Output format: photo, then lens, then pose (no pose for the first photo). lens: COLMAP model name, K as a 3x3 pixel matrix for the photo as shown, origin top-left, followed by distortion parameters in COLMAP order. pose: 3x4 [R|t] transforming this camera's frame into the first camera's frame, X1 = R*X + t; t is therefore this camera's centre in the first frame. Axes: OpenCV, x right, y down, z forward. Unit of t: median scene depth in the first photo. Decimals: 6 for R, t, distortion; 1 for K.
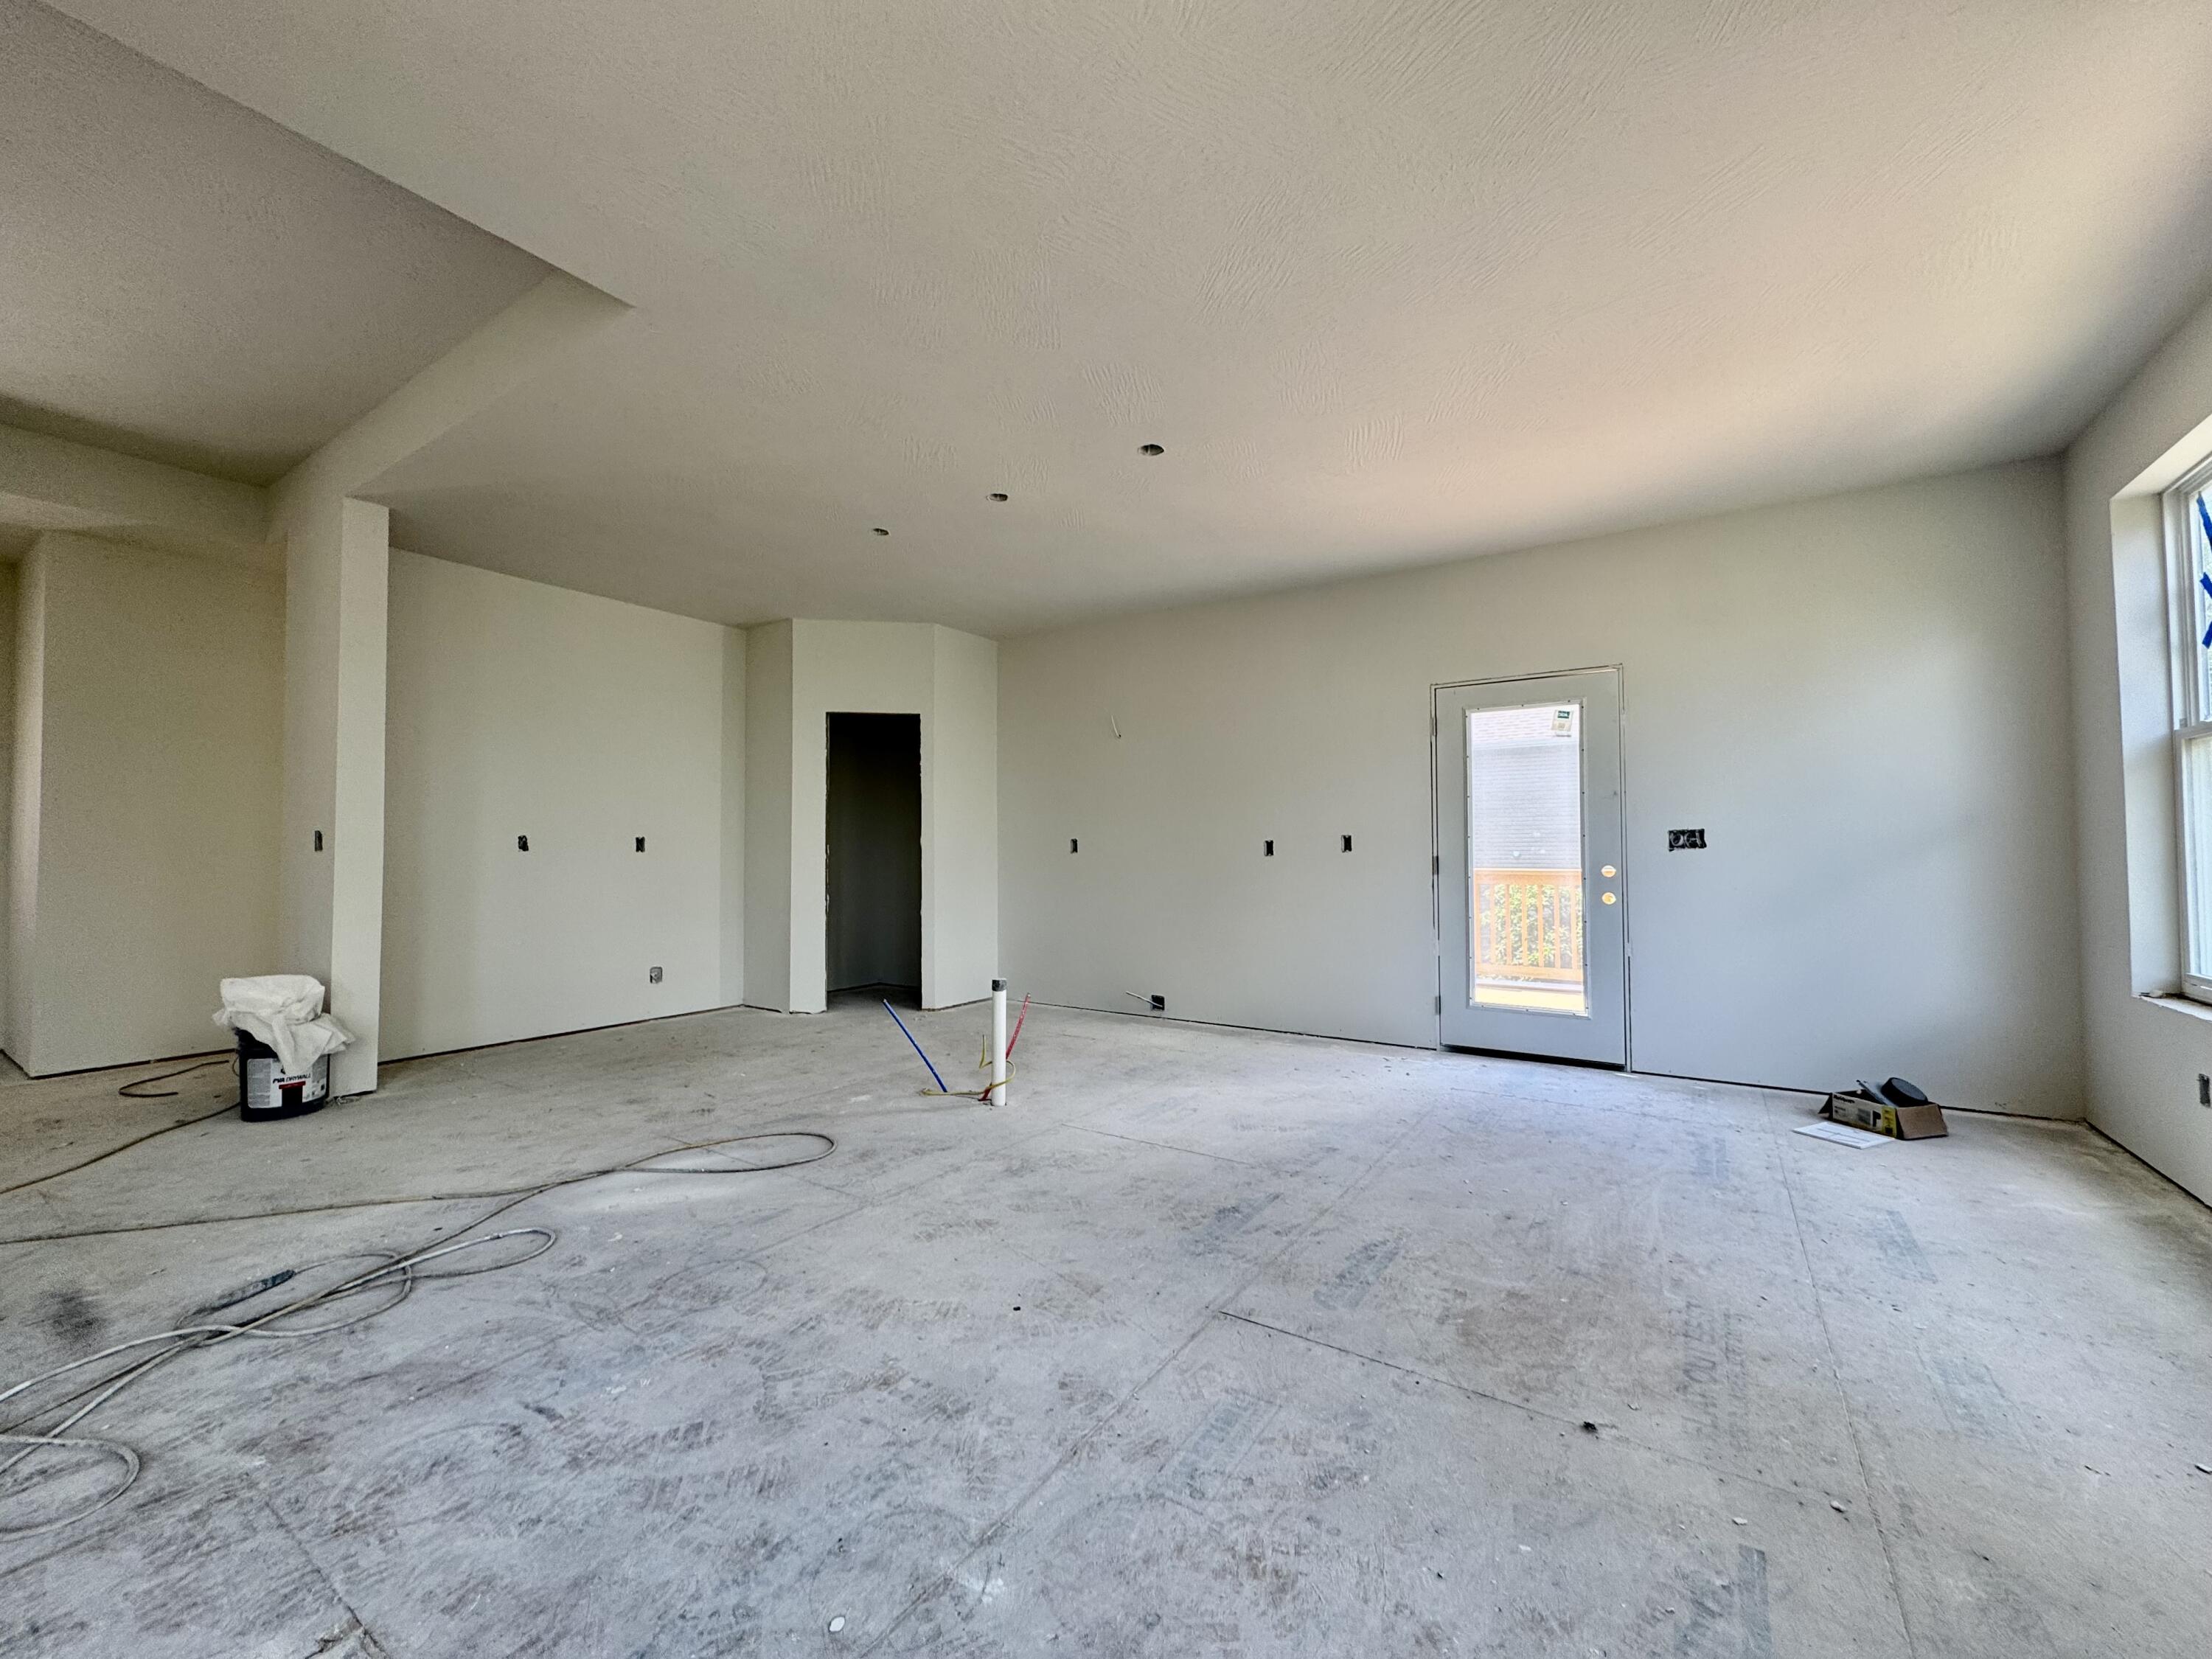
lens RADIAL K [[885.3, 0, 1107.0], [0, 885.3, 834.6], [0, 0, 1]] dist [-0.001300, 0.000144]
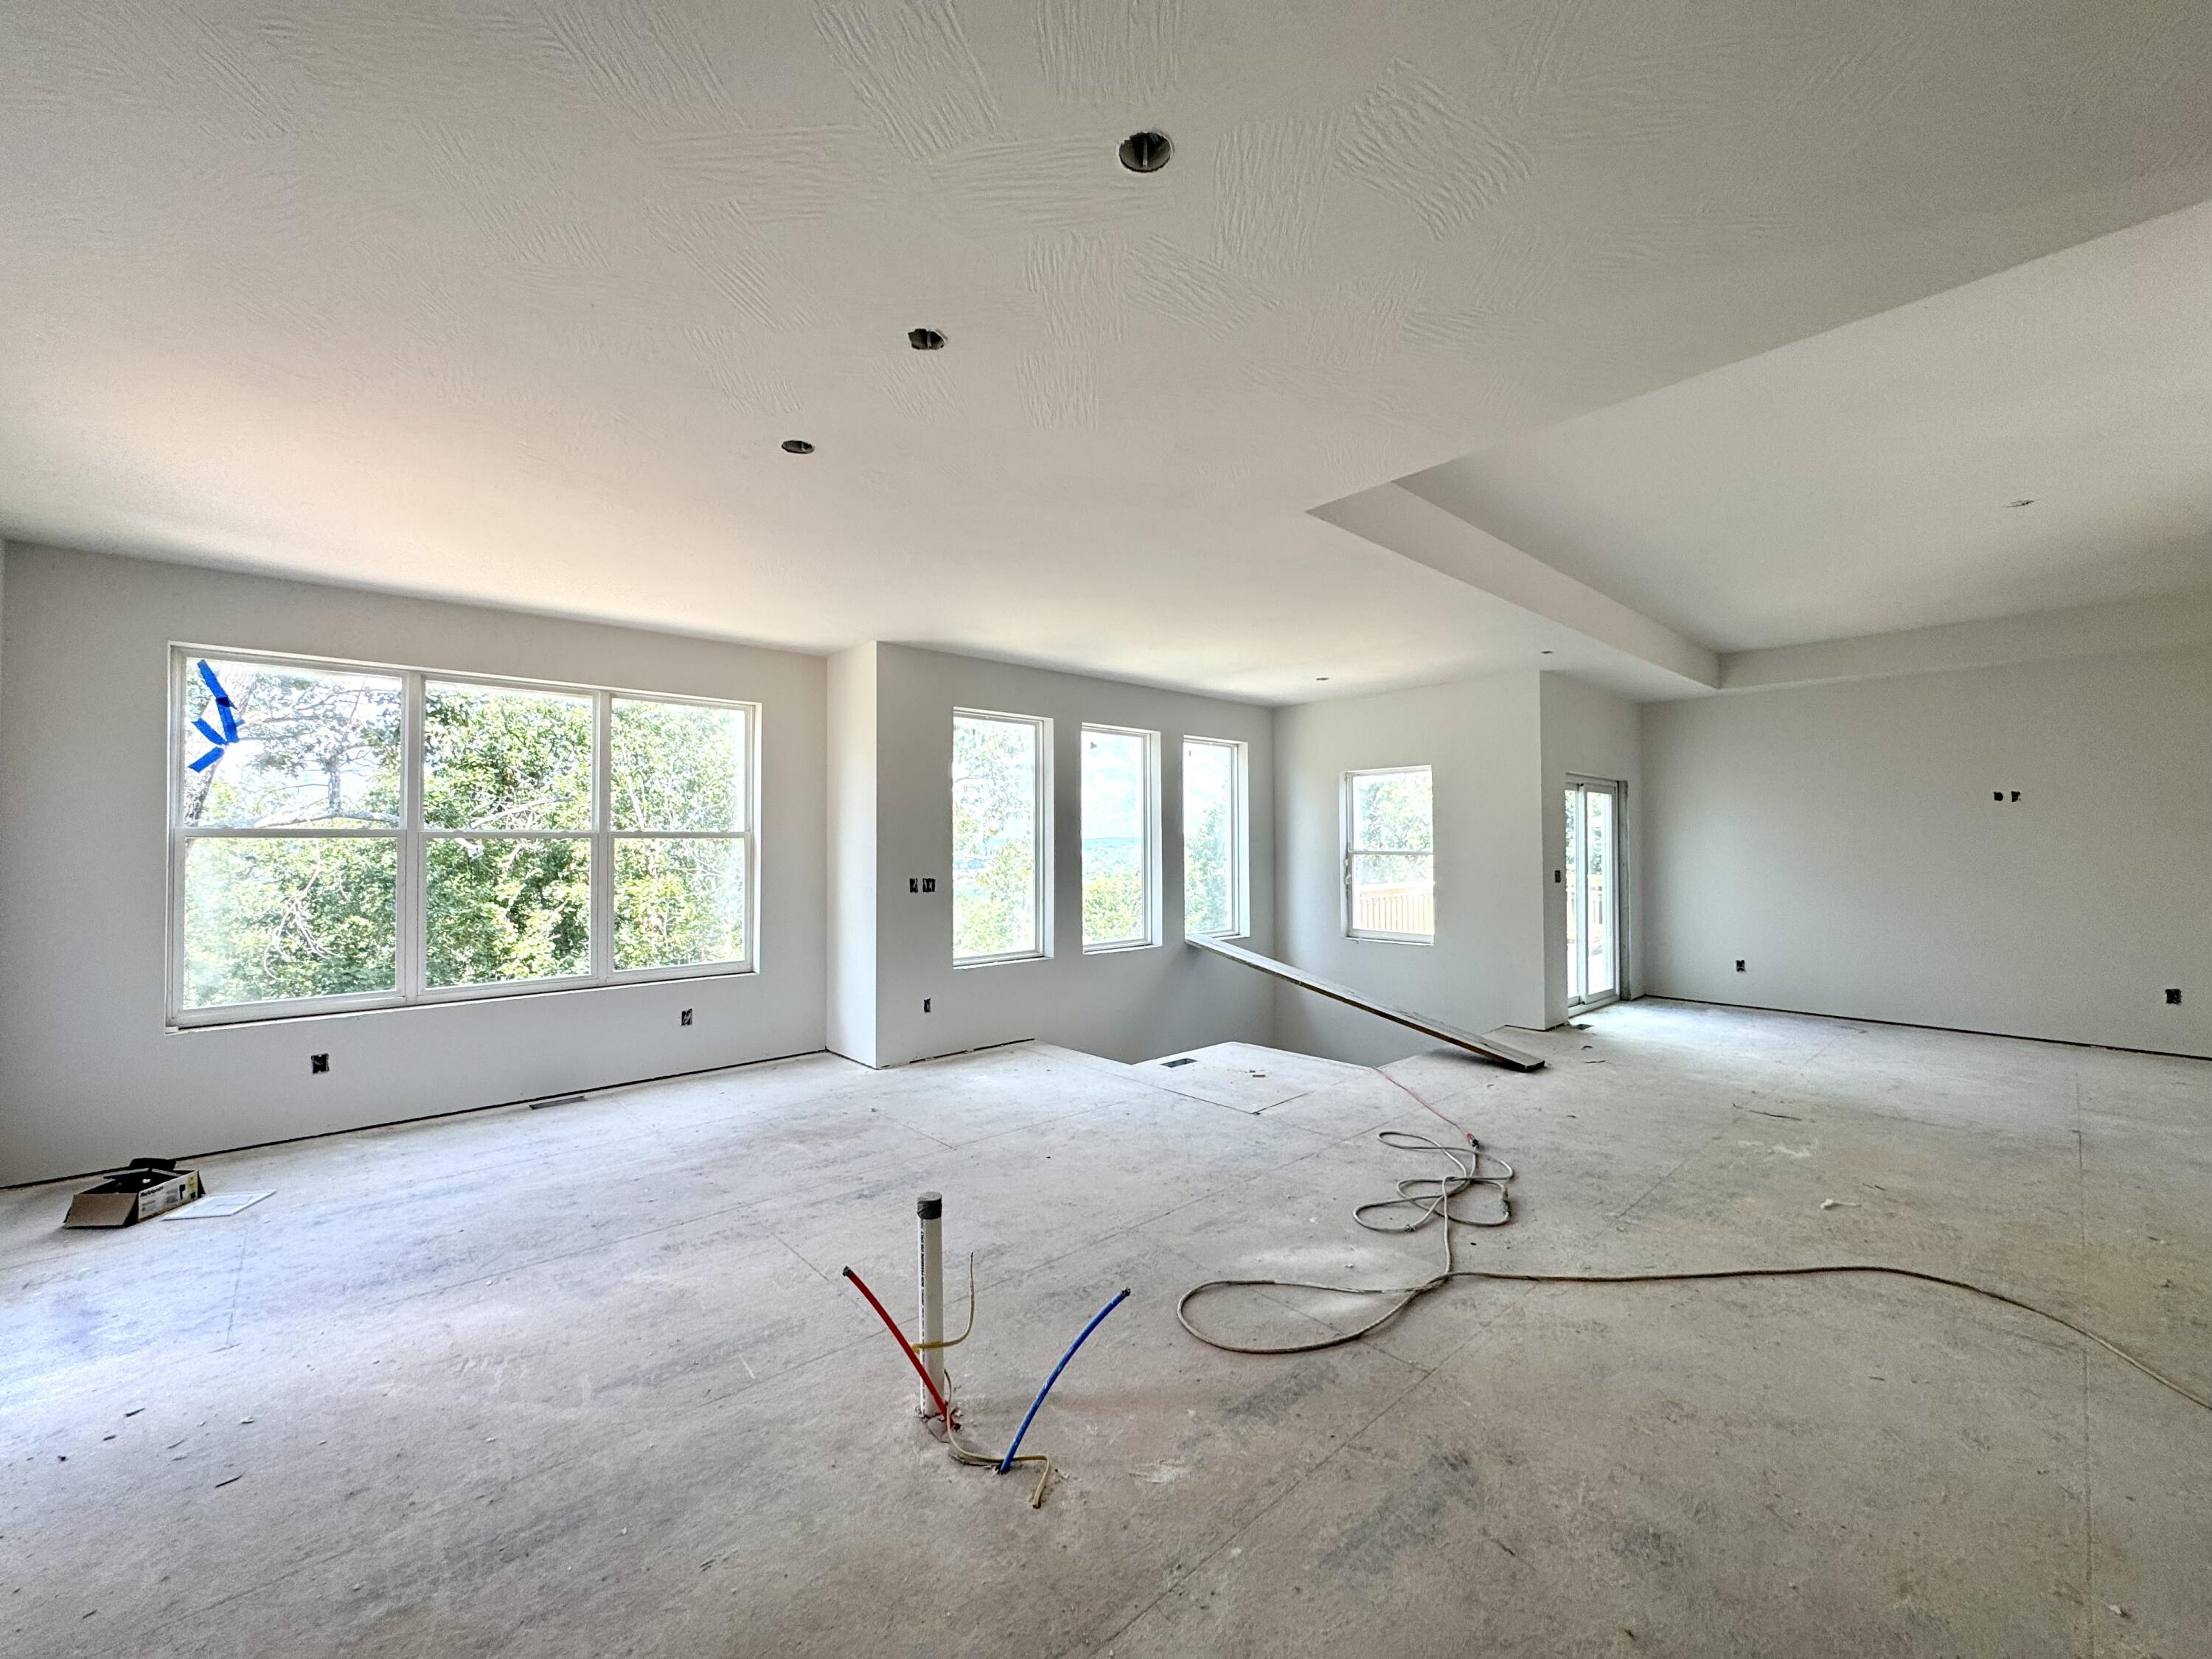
lens RADIAL K [[885.3, 0, 1107.5], [0, 885.3, 834.6], [0, 0, 1]] dist [-0.001300, 0.000144]
pose [[-0.969464, 0.006970, 0.245135, -0.587652], [-0.000050, 0.999590, -0.028620, -0.087172], [-0.245234, -0.027758, -0.969066, 2.395435]]
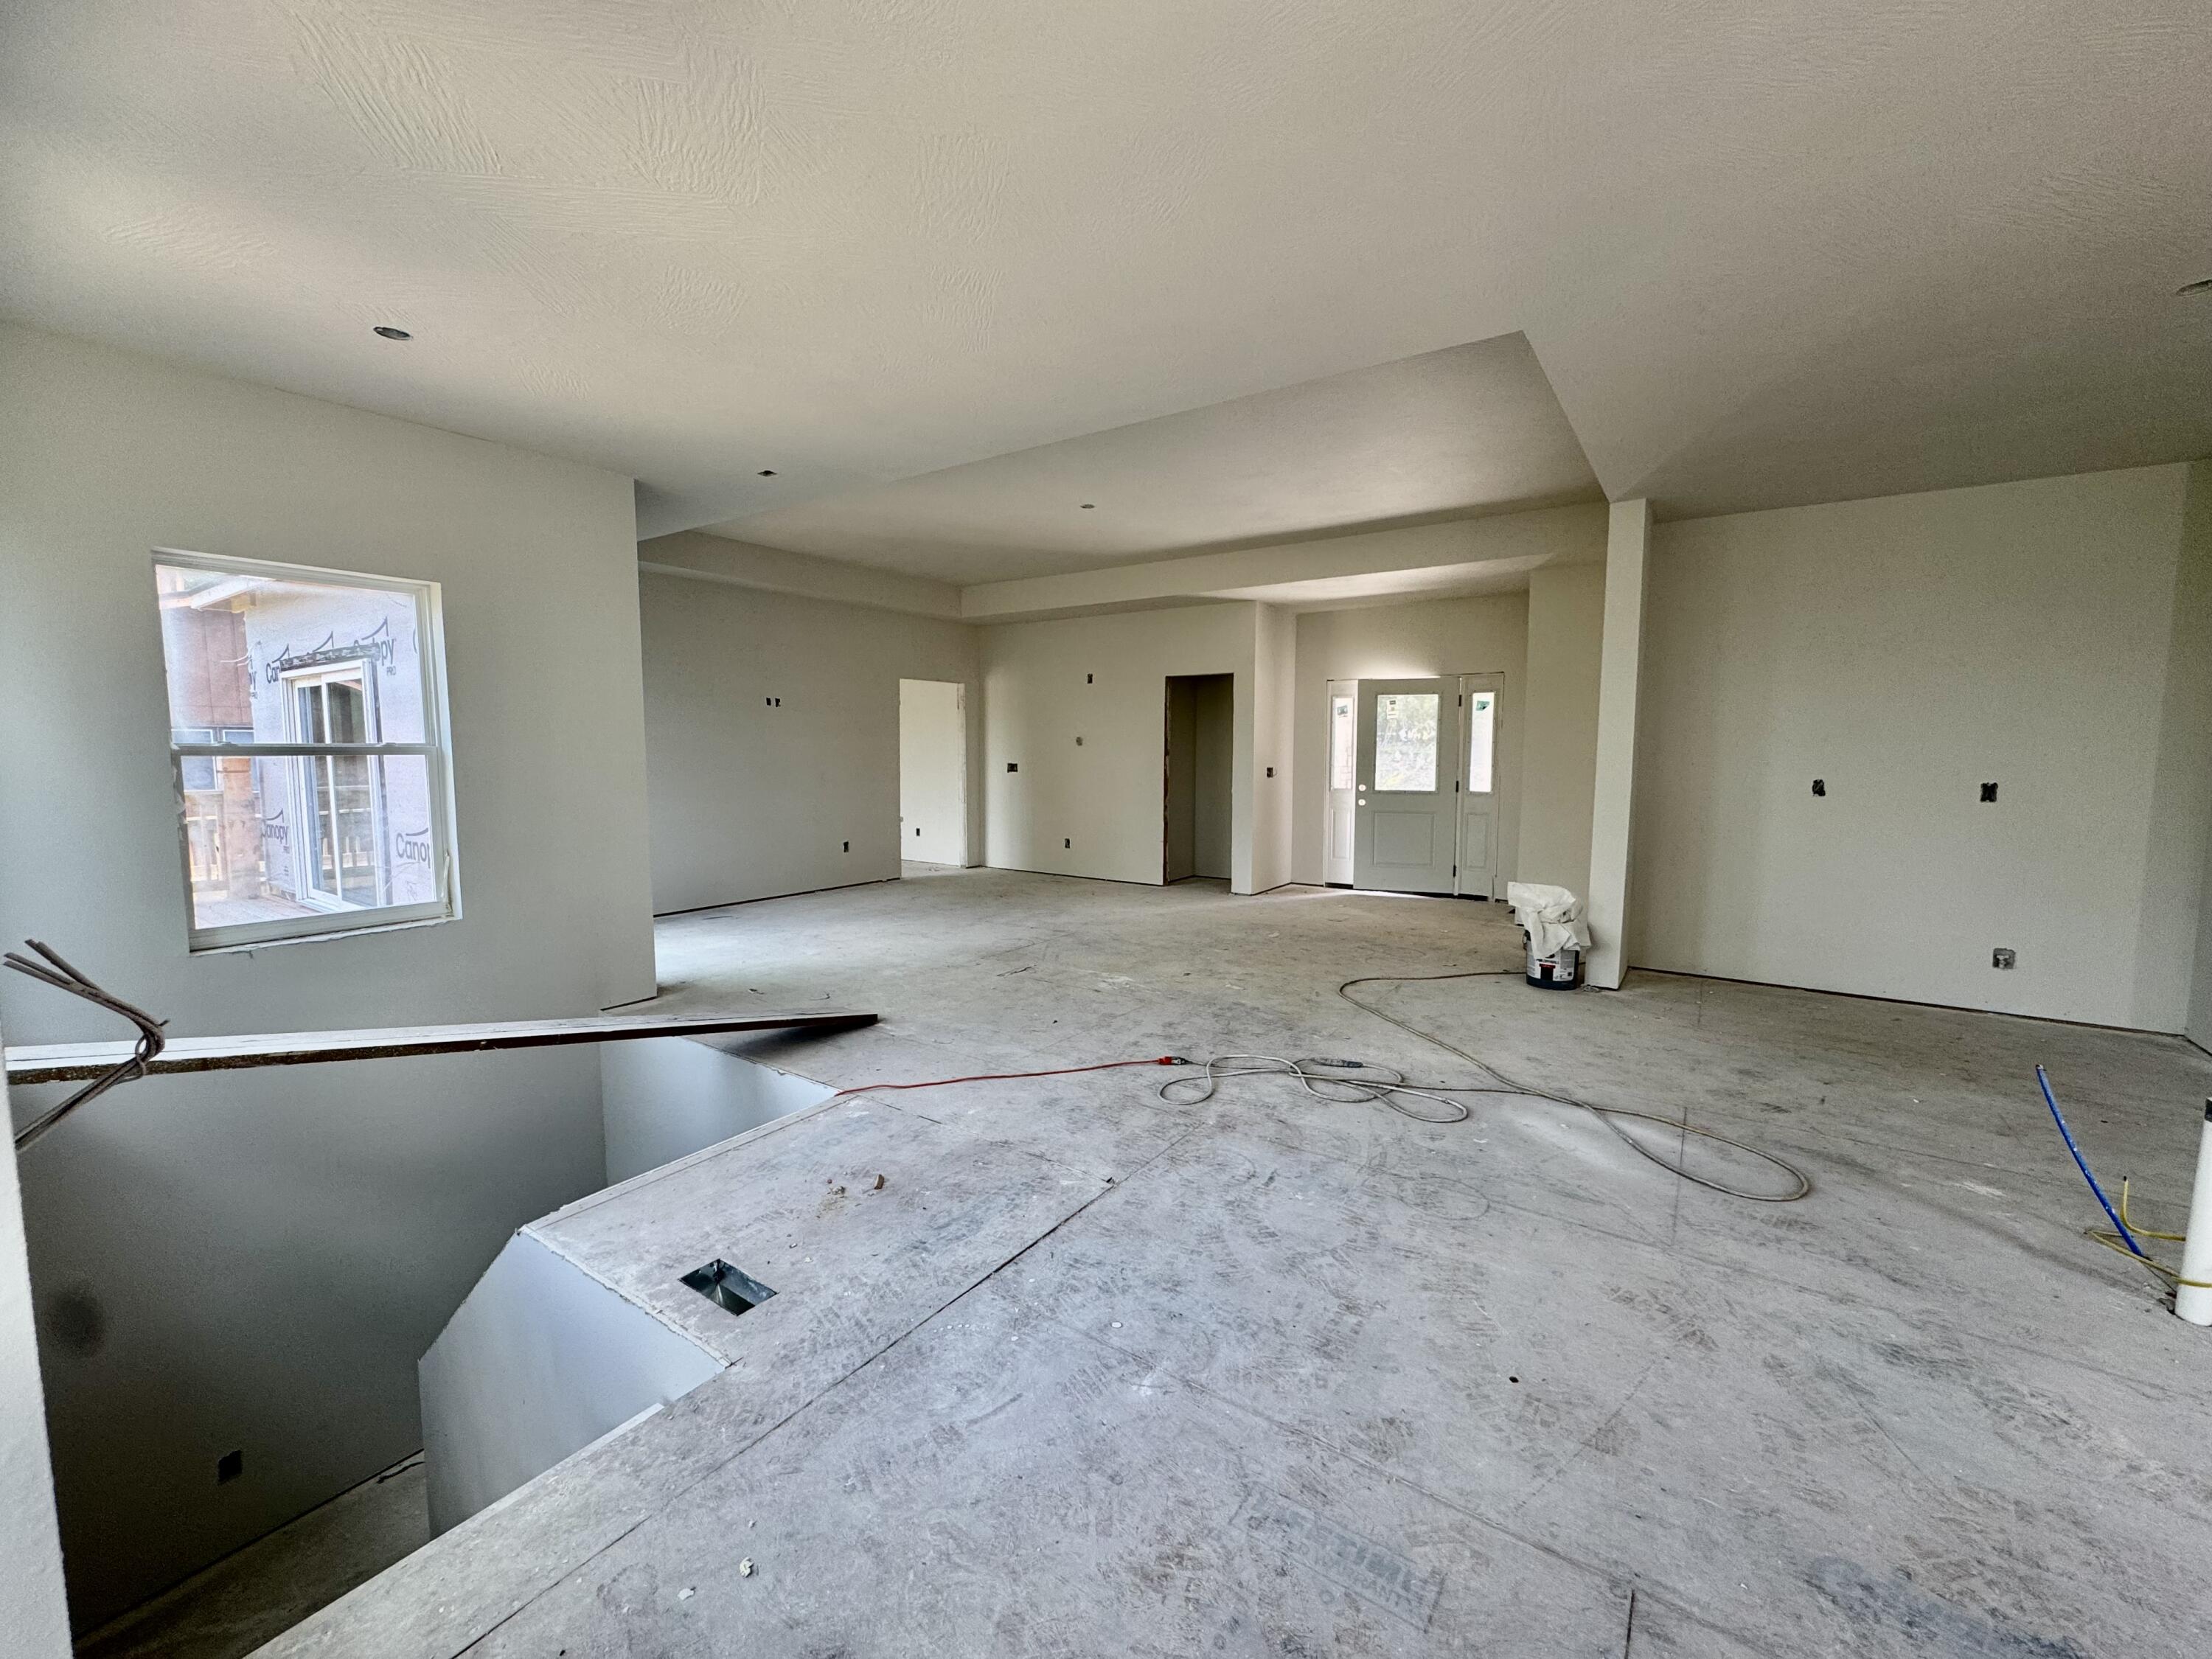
lens RADIAL K [[885.3, 0, 1112.0], [0, 885.3, 827.2], [0, 0, 1]] dist [-0.001300, 0.000144]
pose [[-0.016696, 0.091899, -0.995628, 0.639090], [0.016180, 0.995662, 0.091631, -0.099187], [0.999730, -0.014580, -0.018111, 0.518934]]
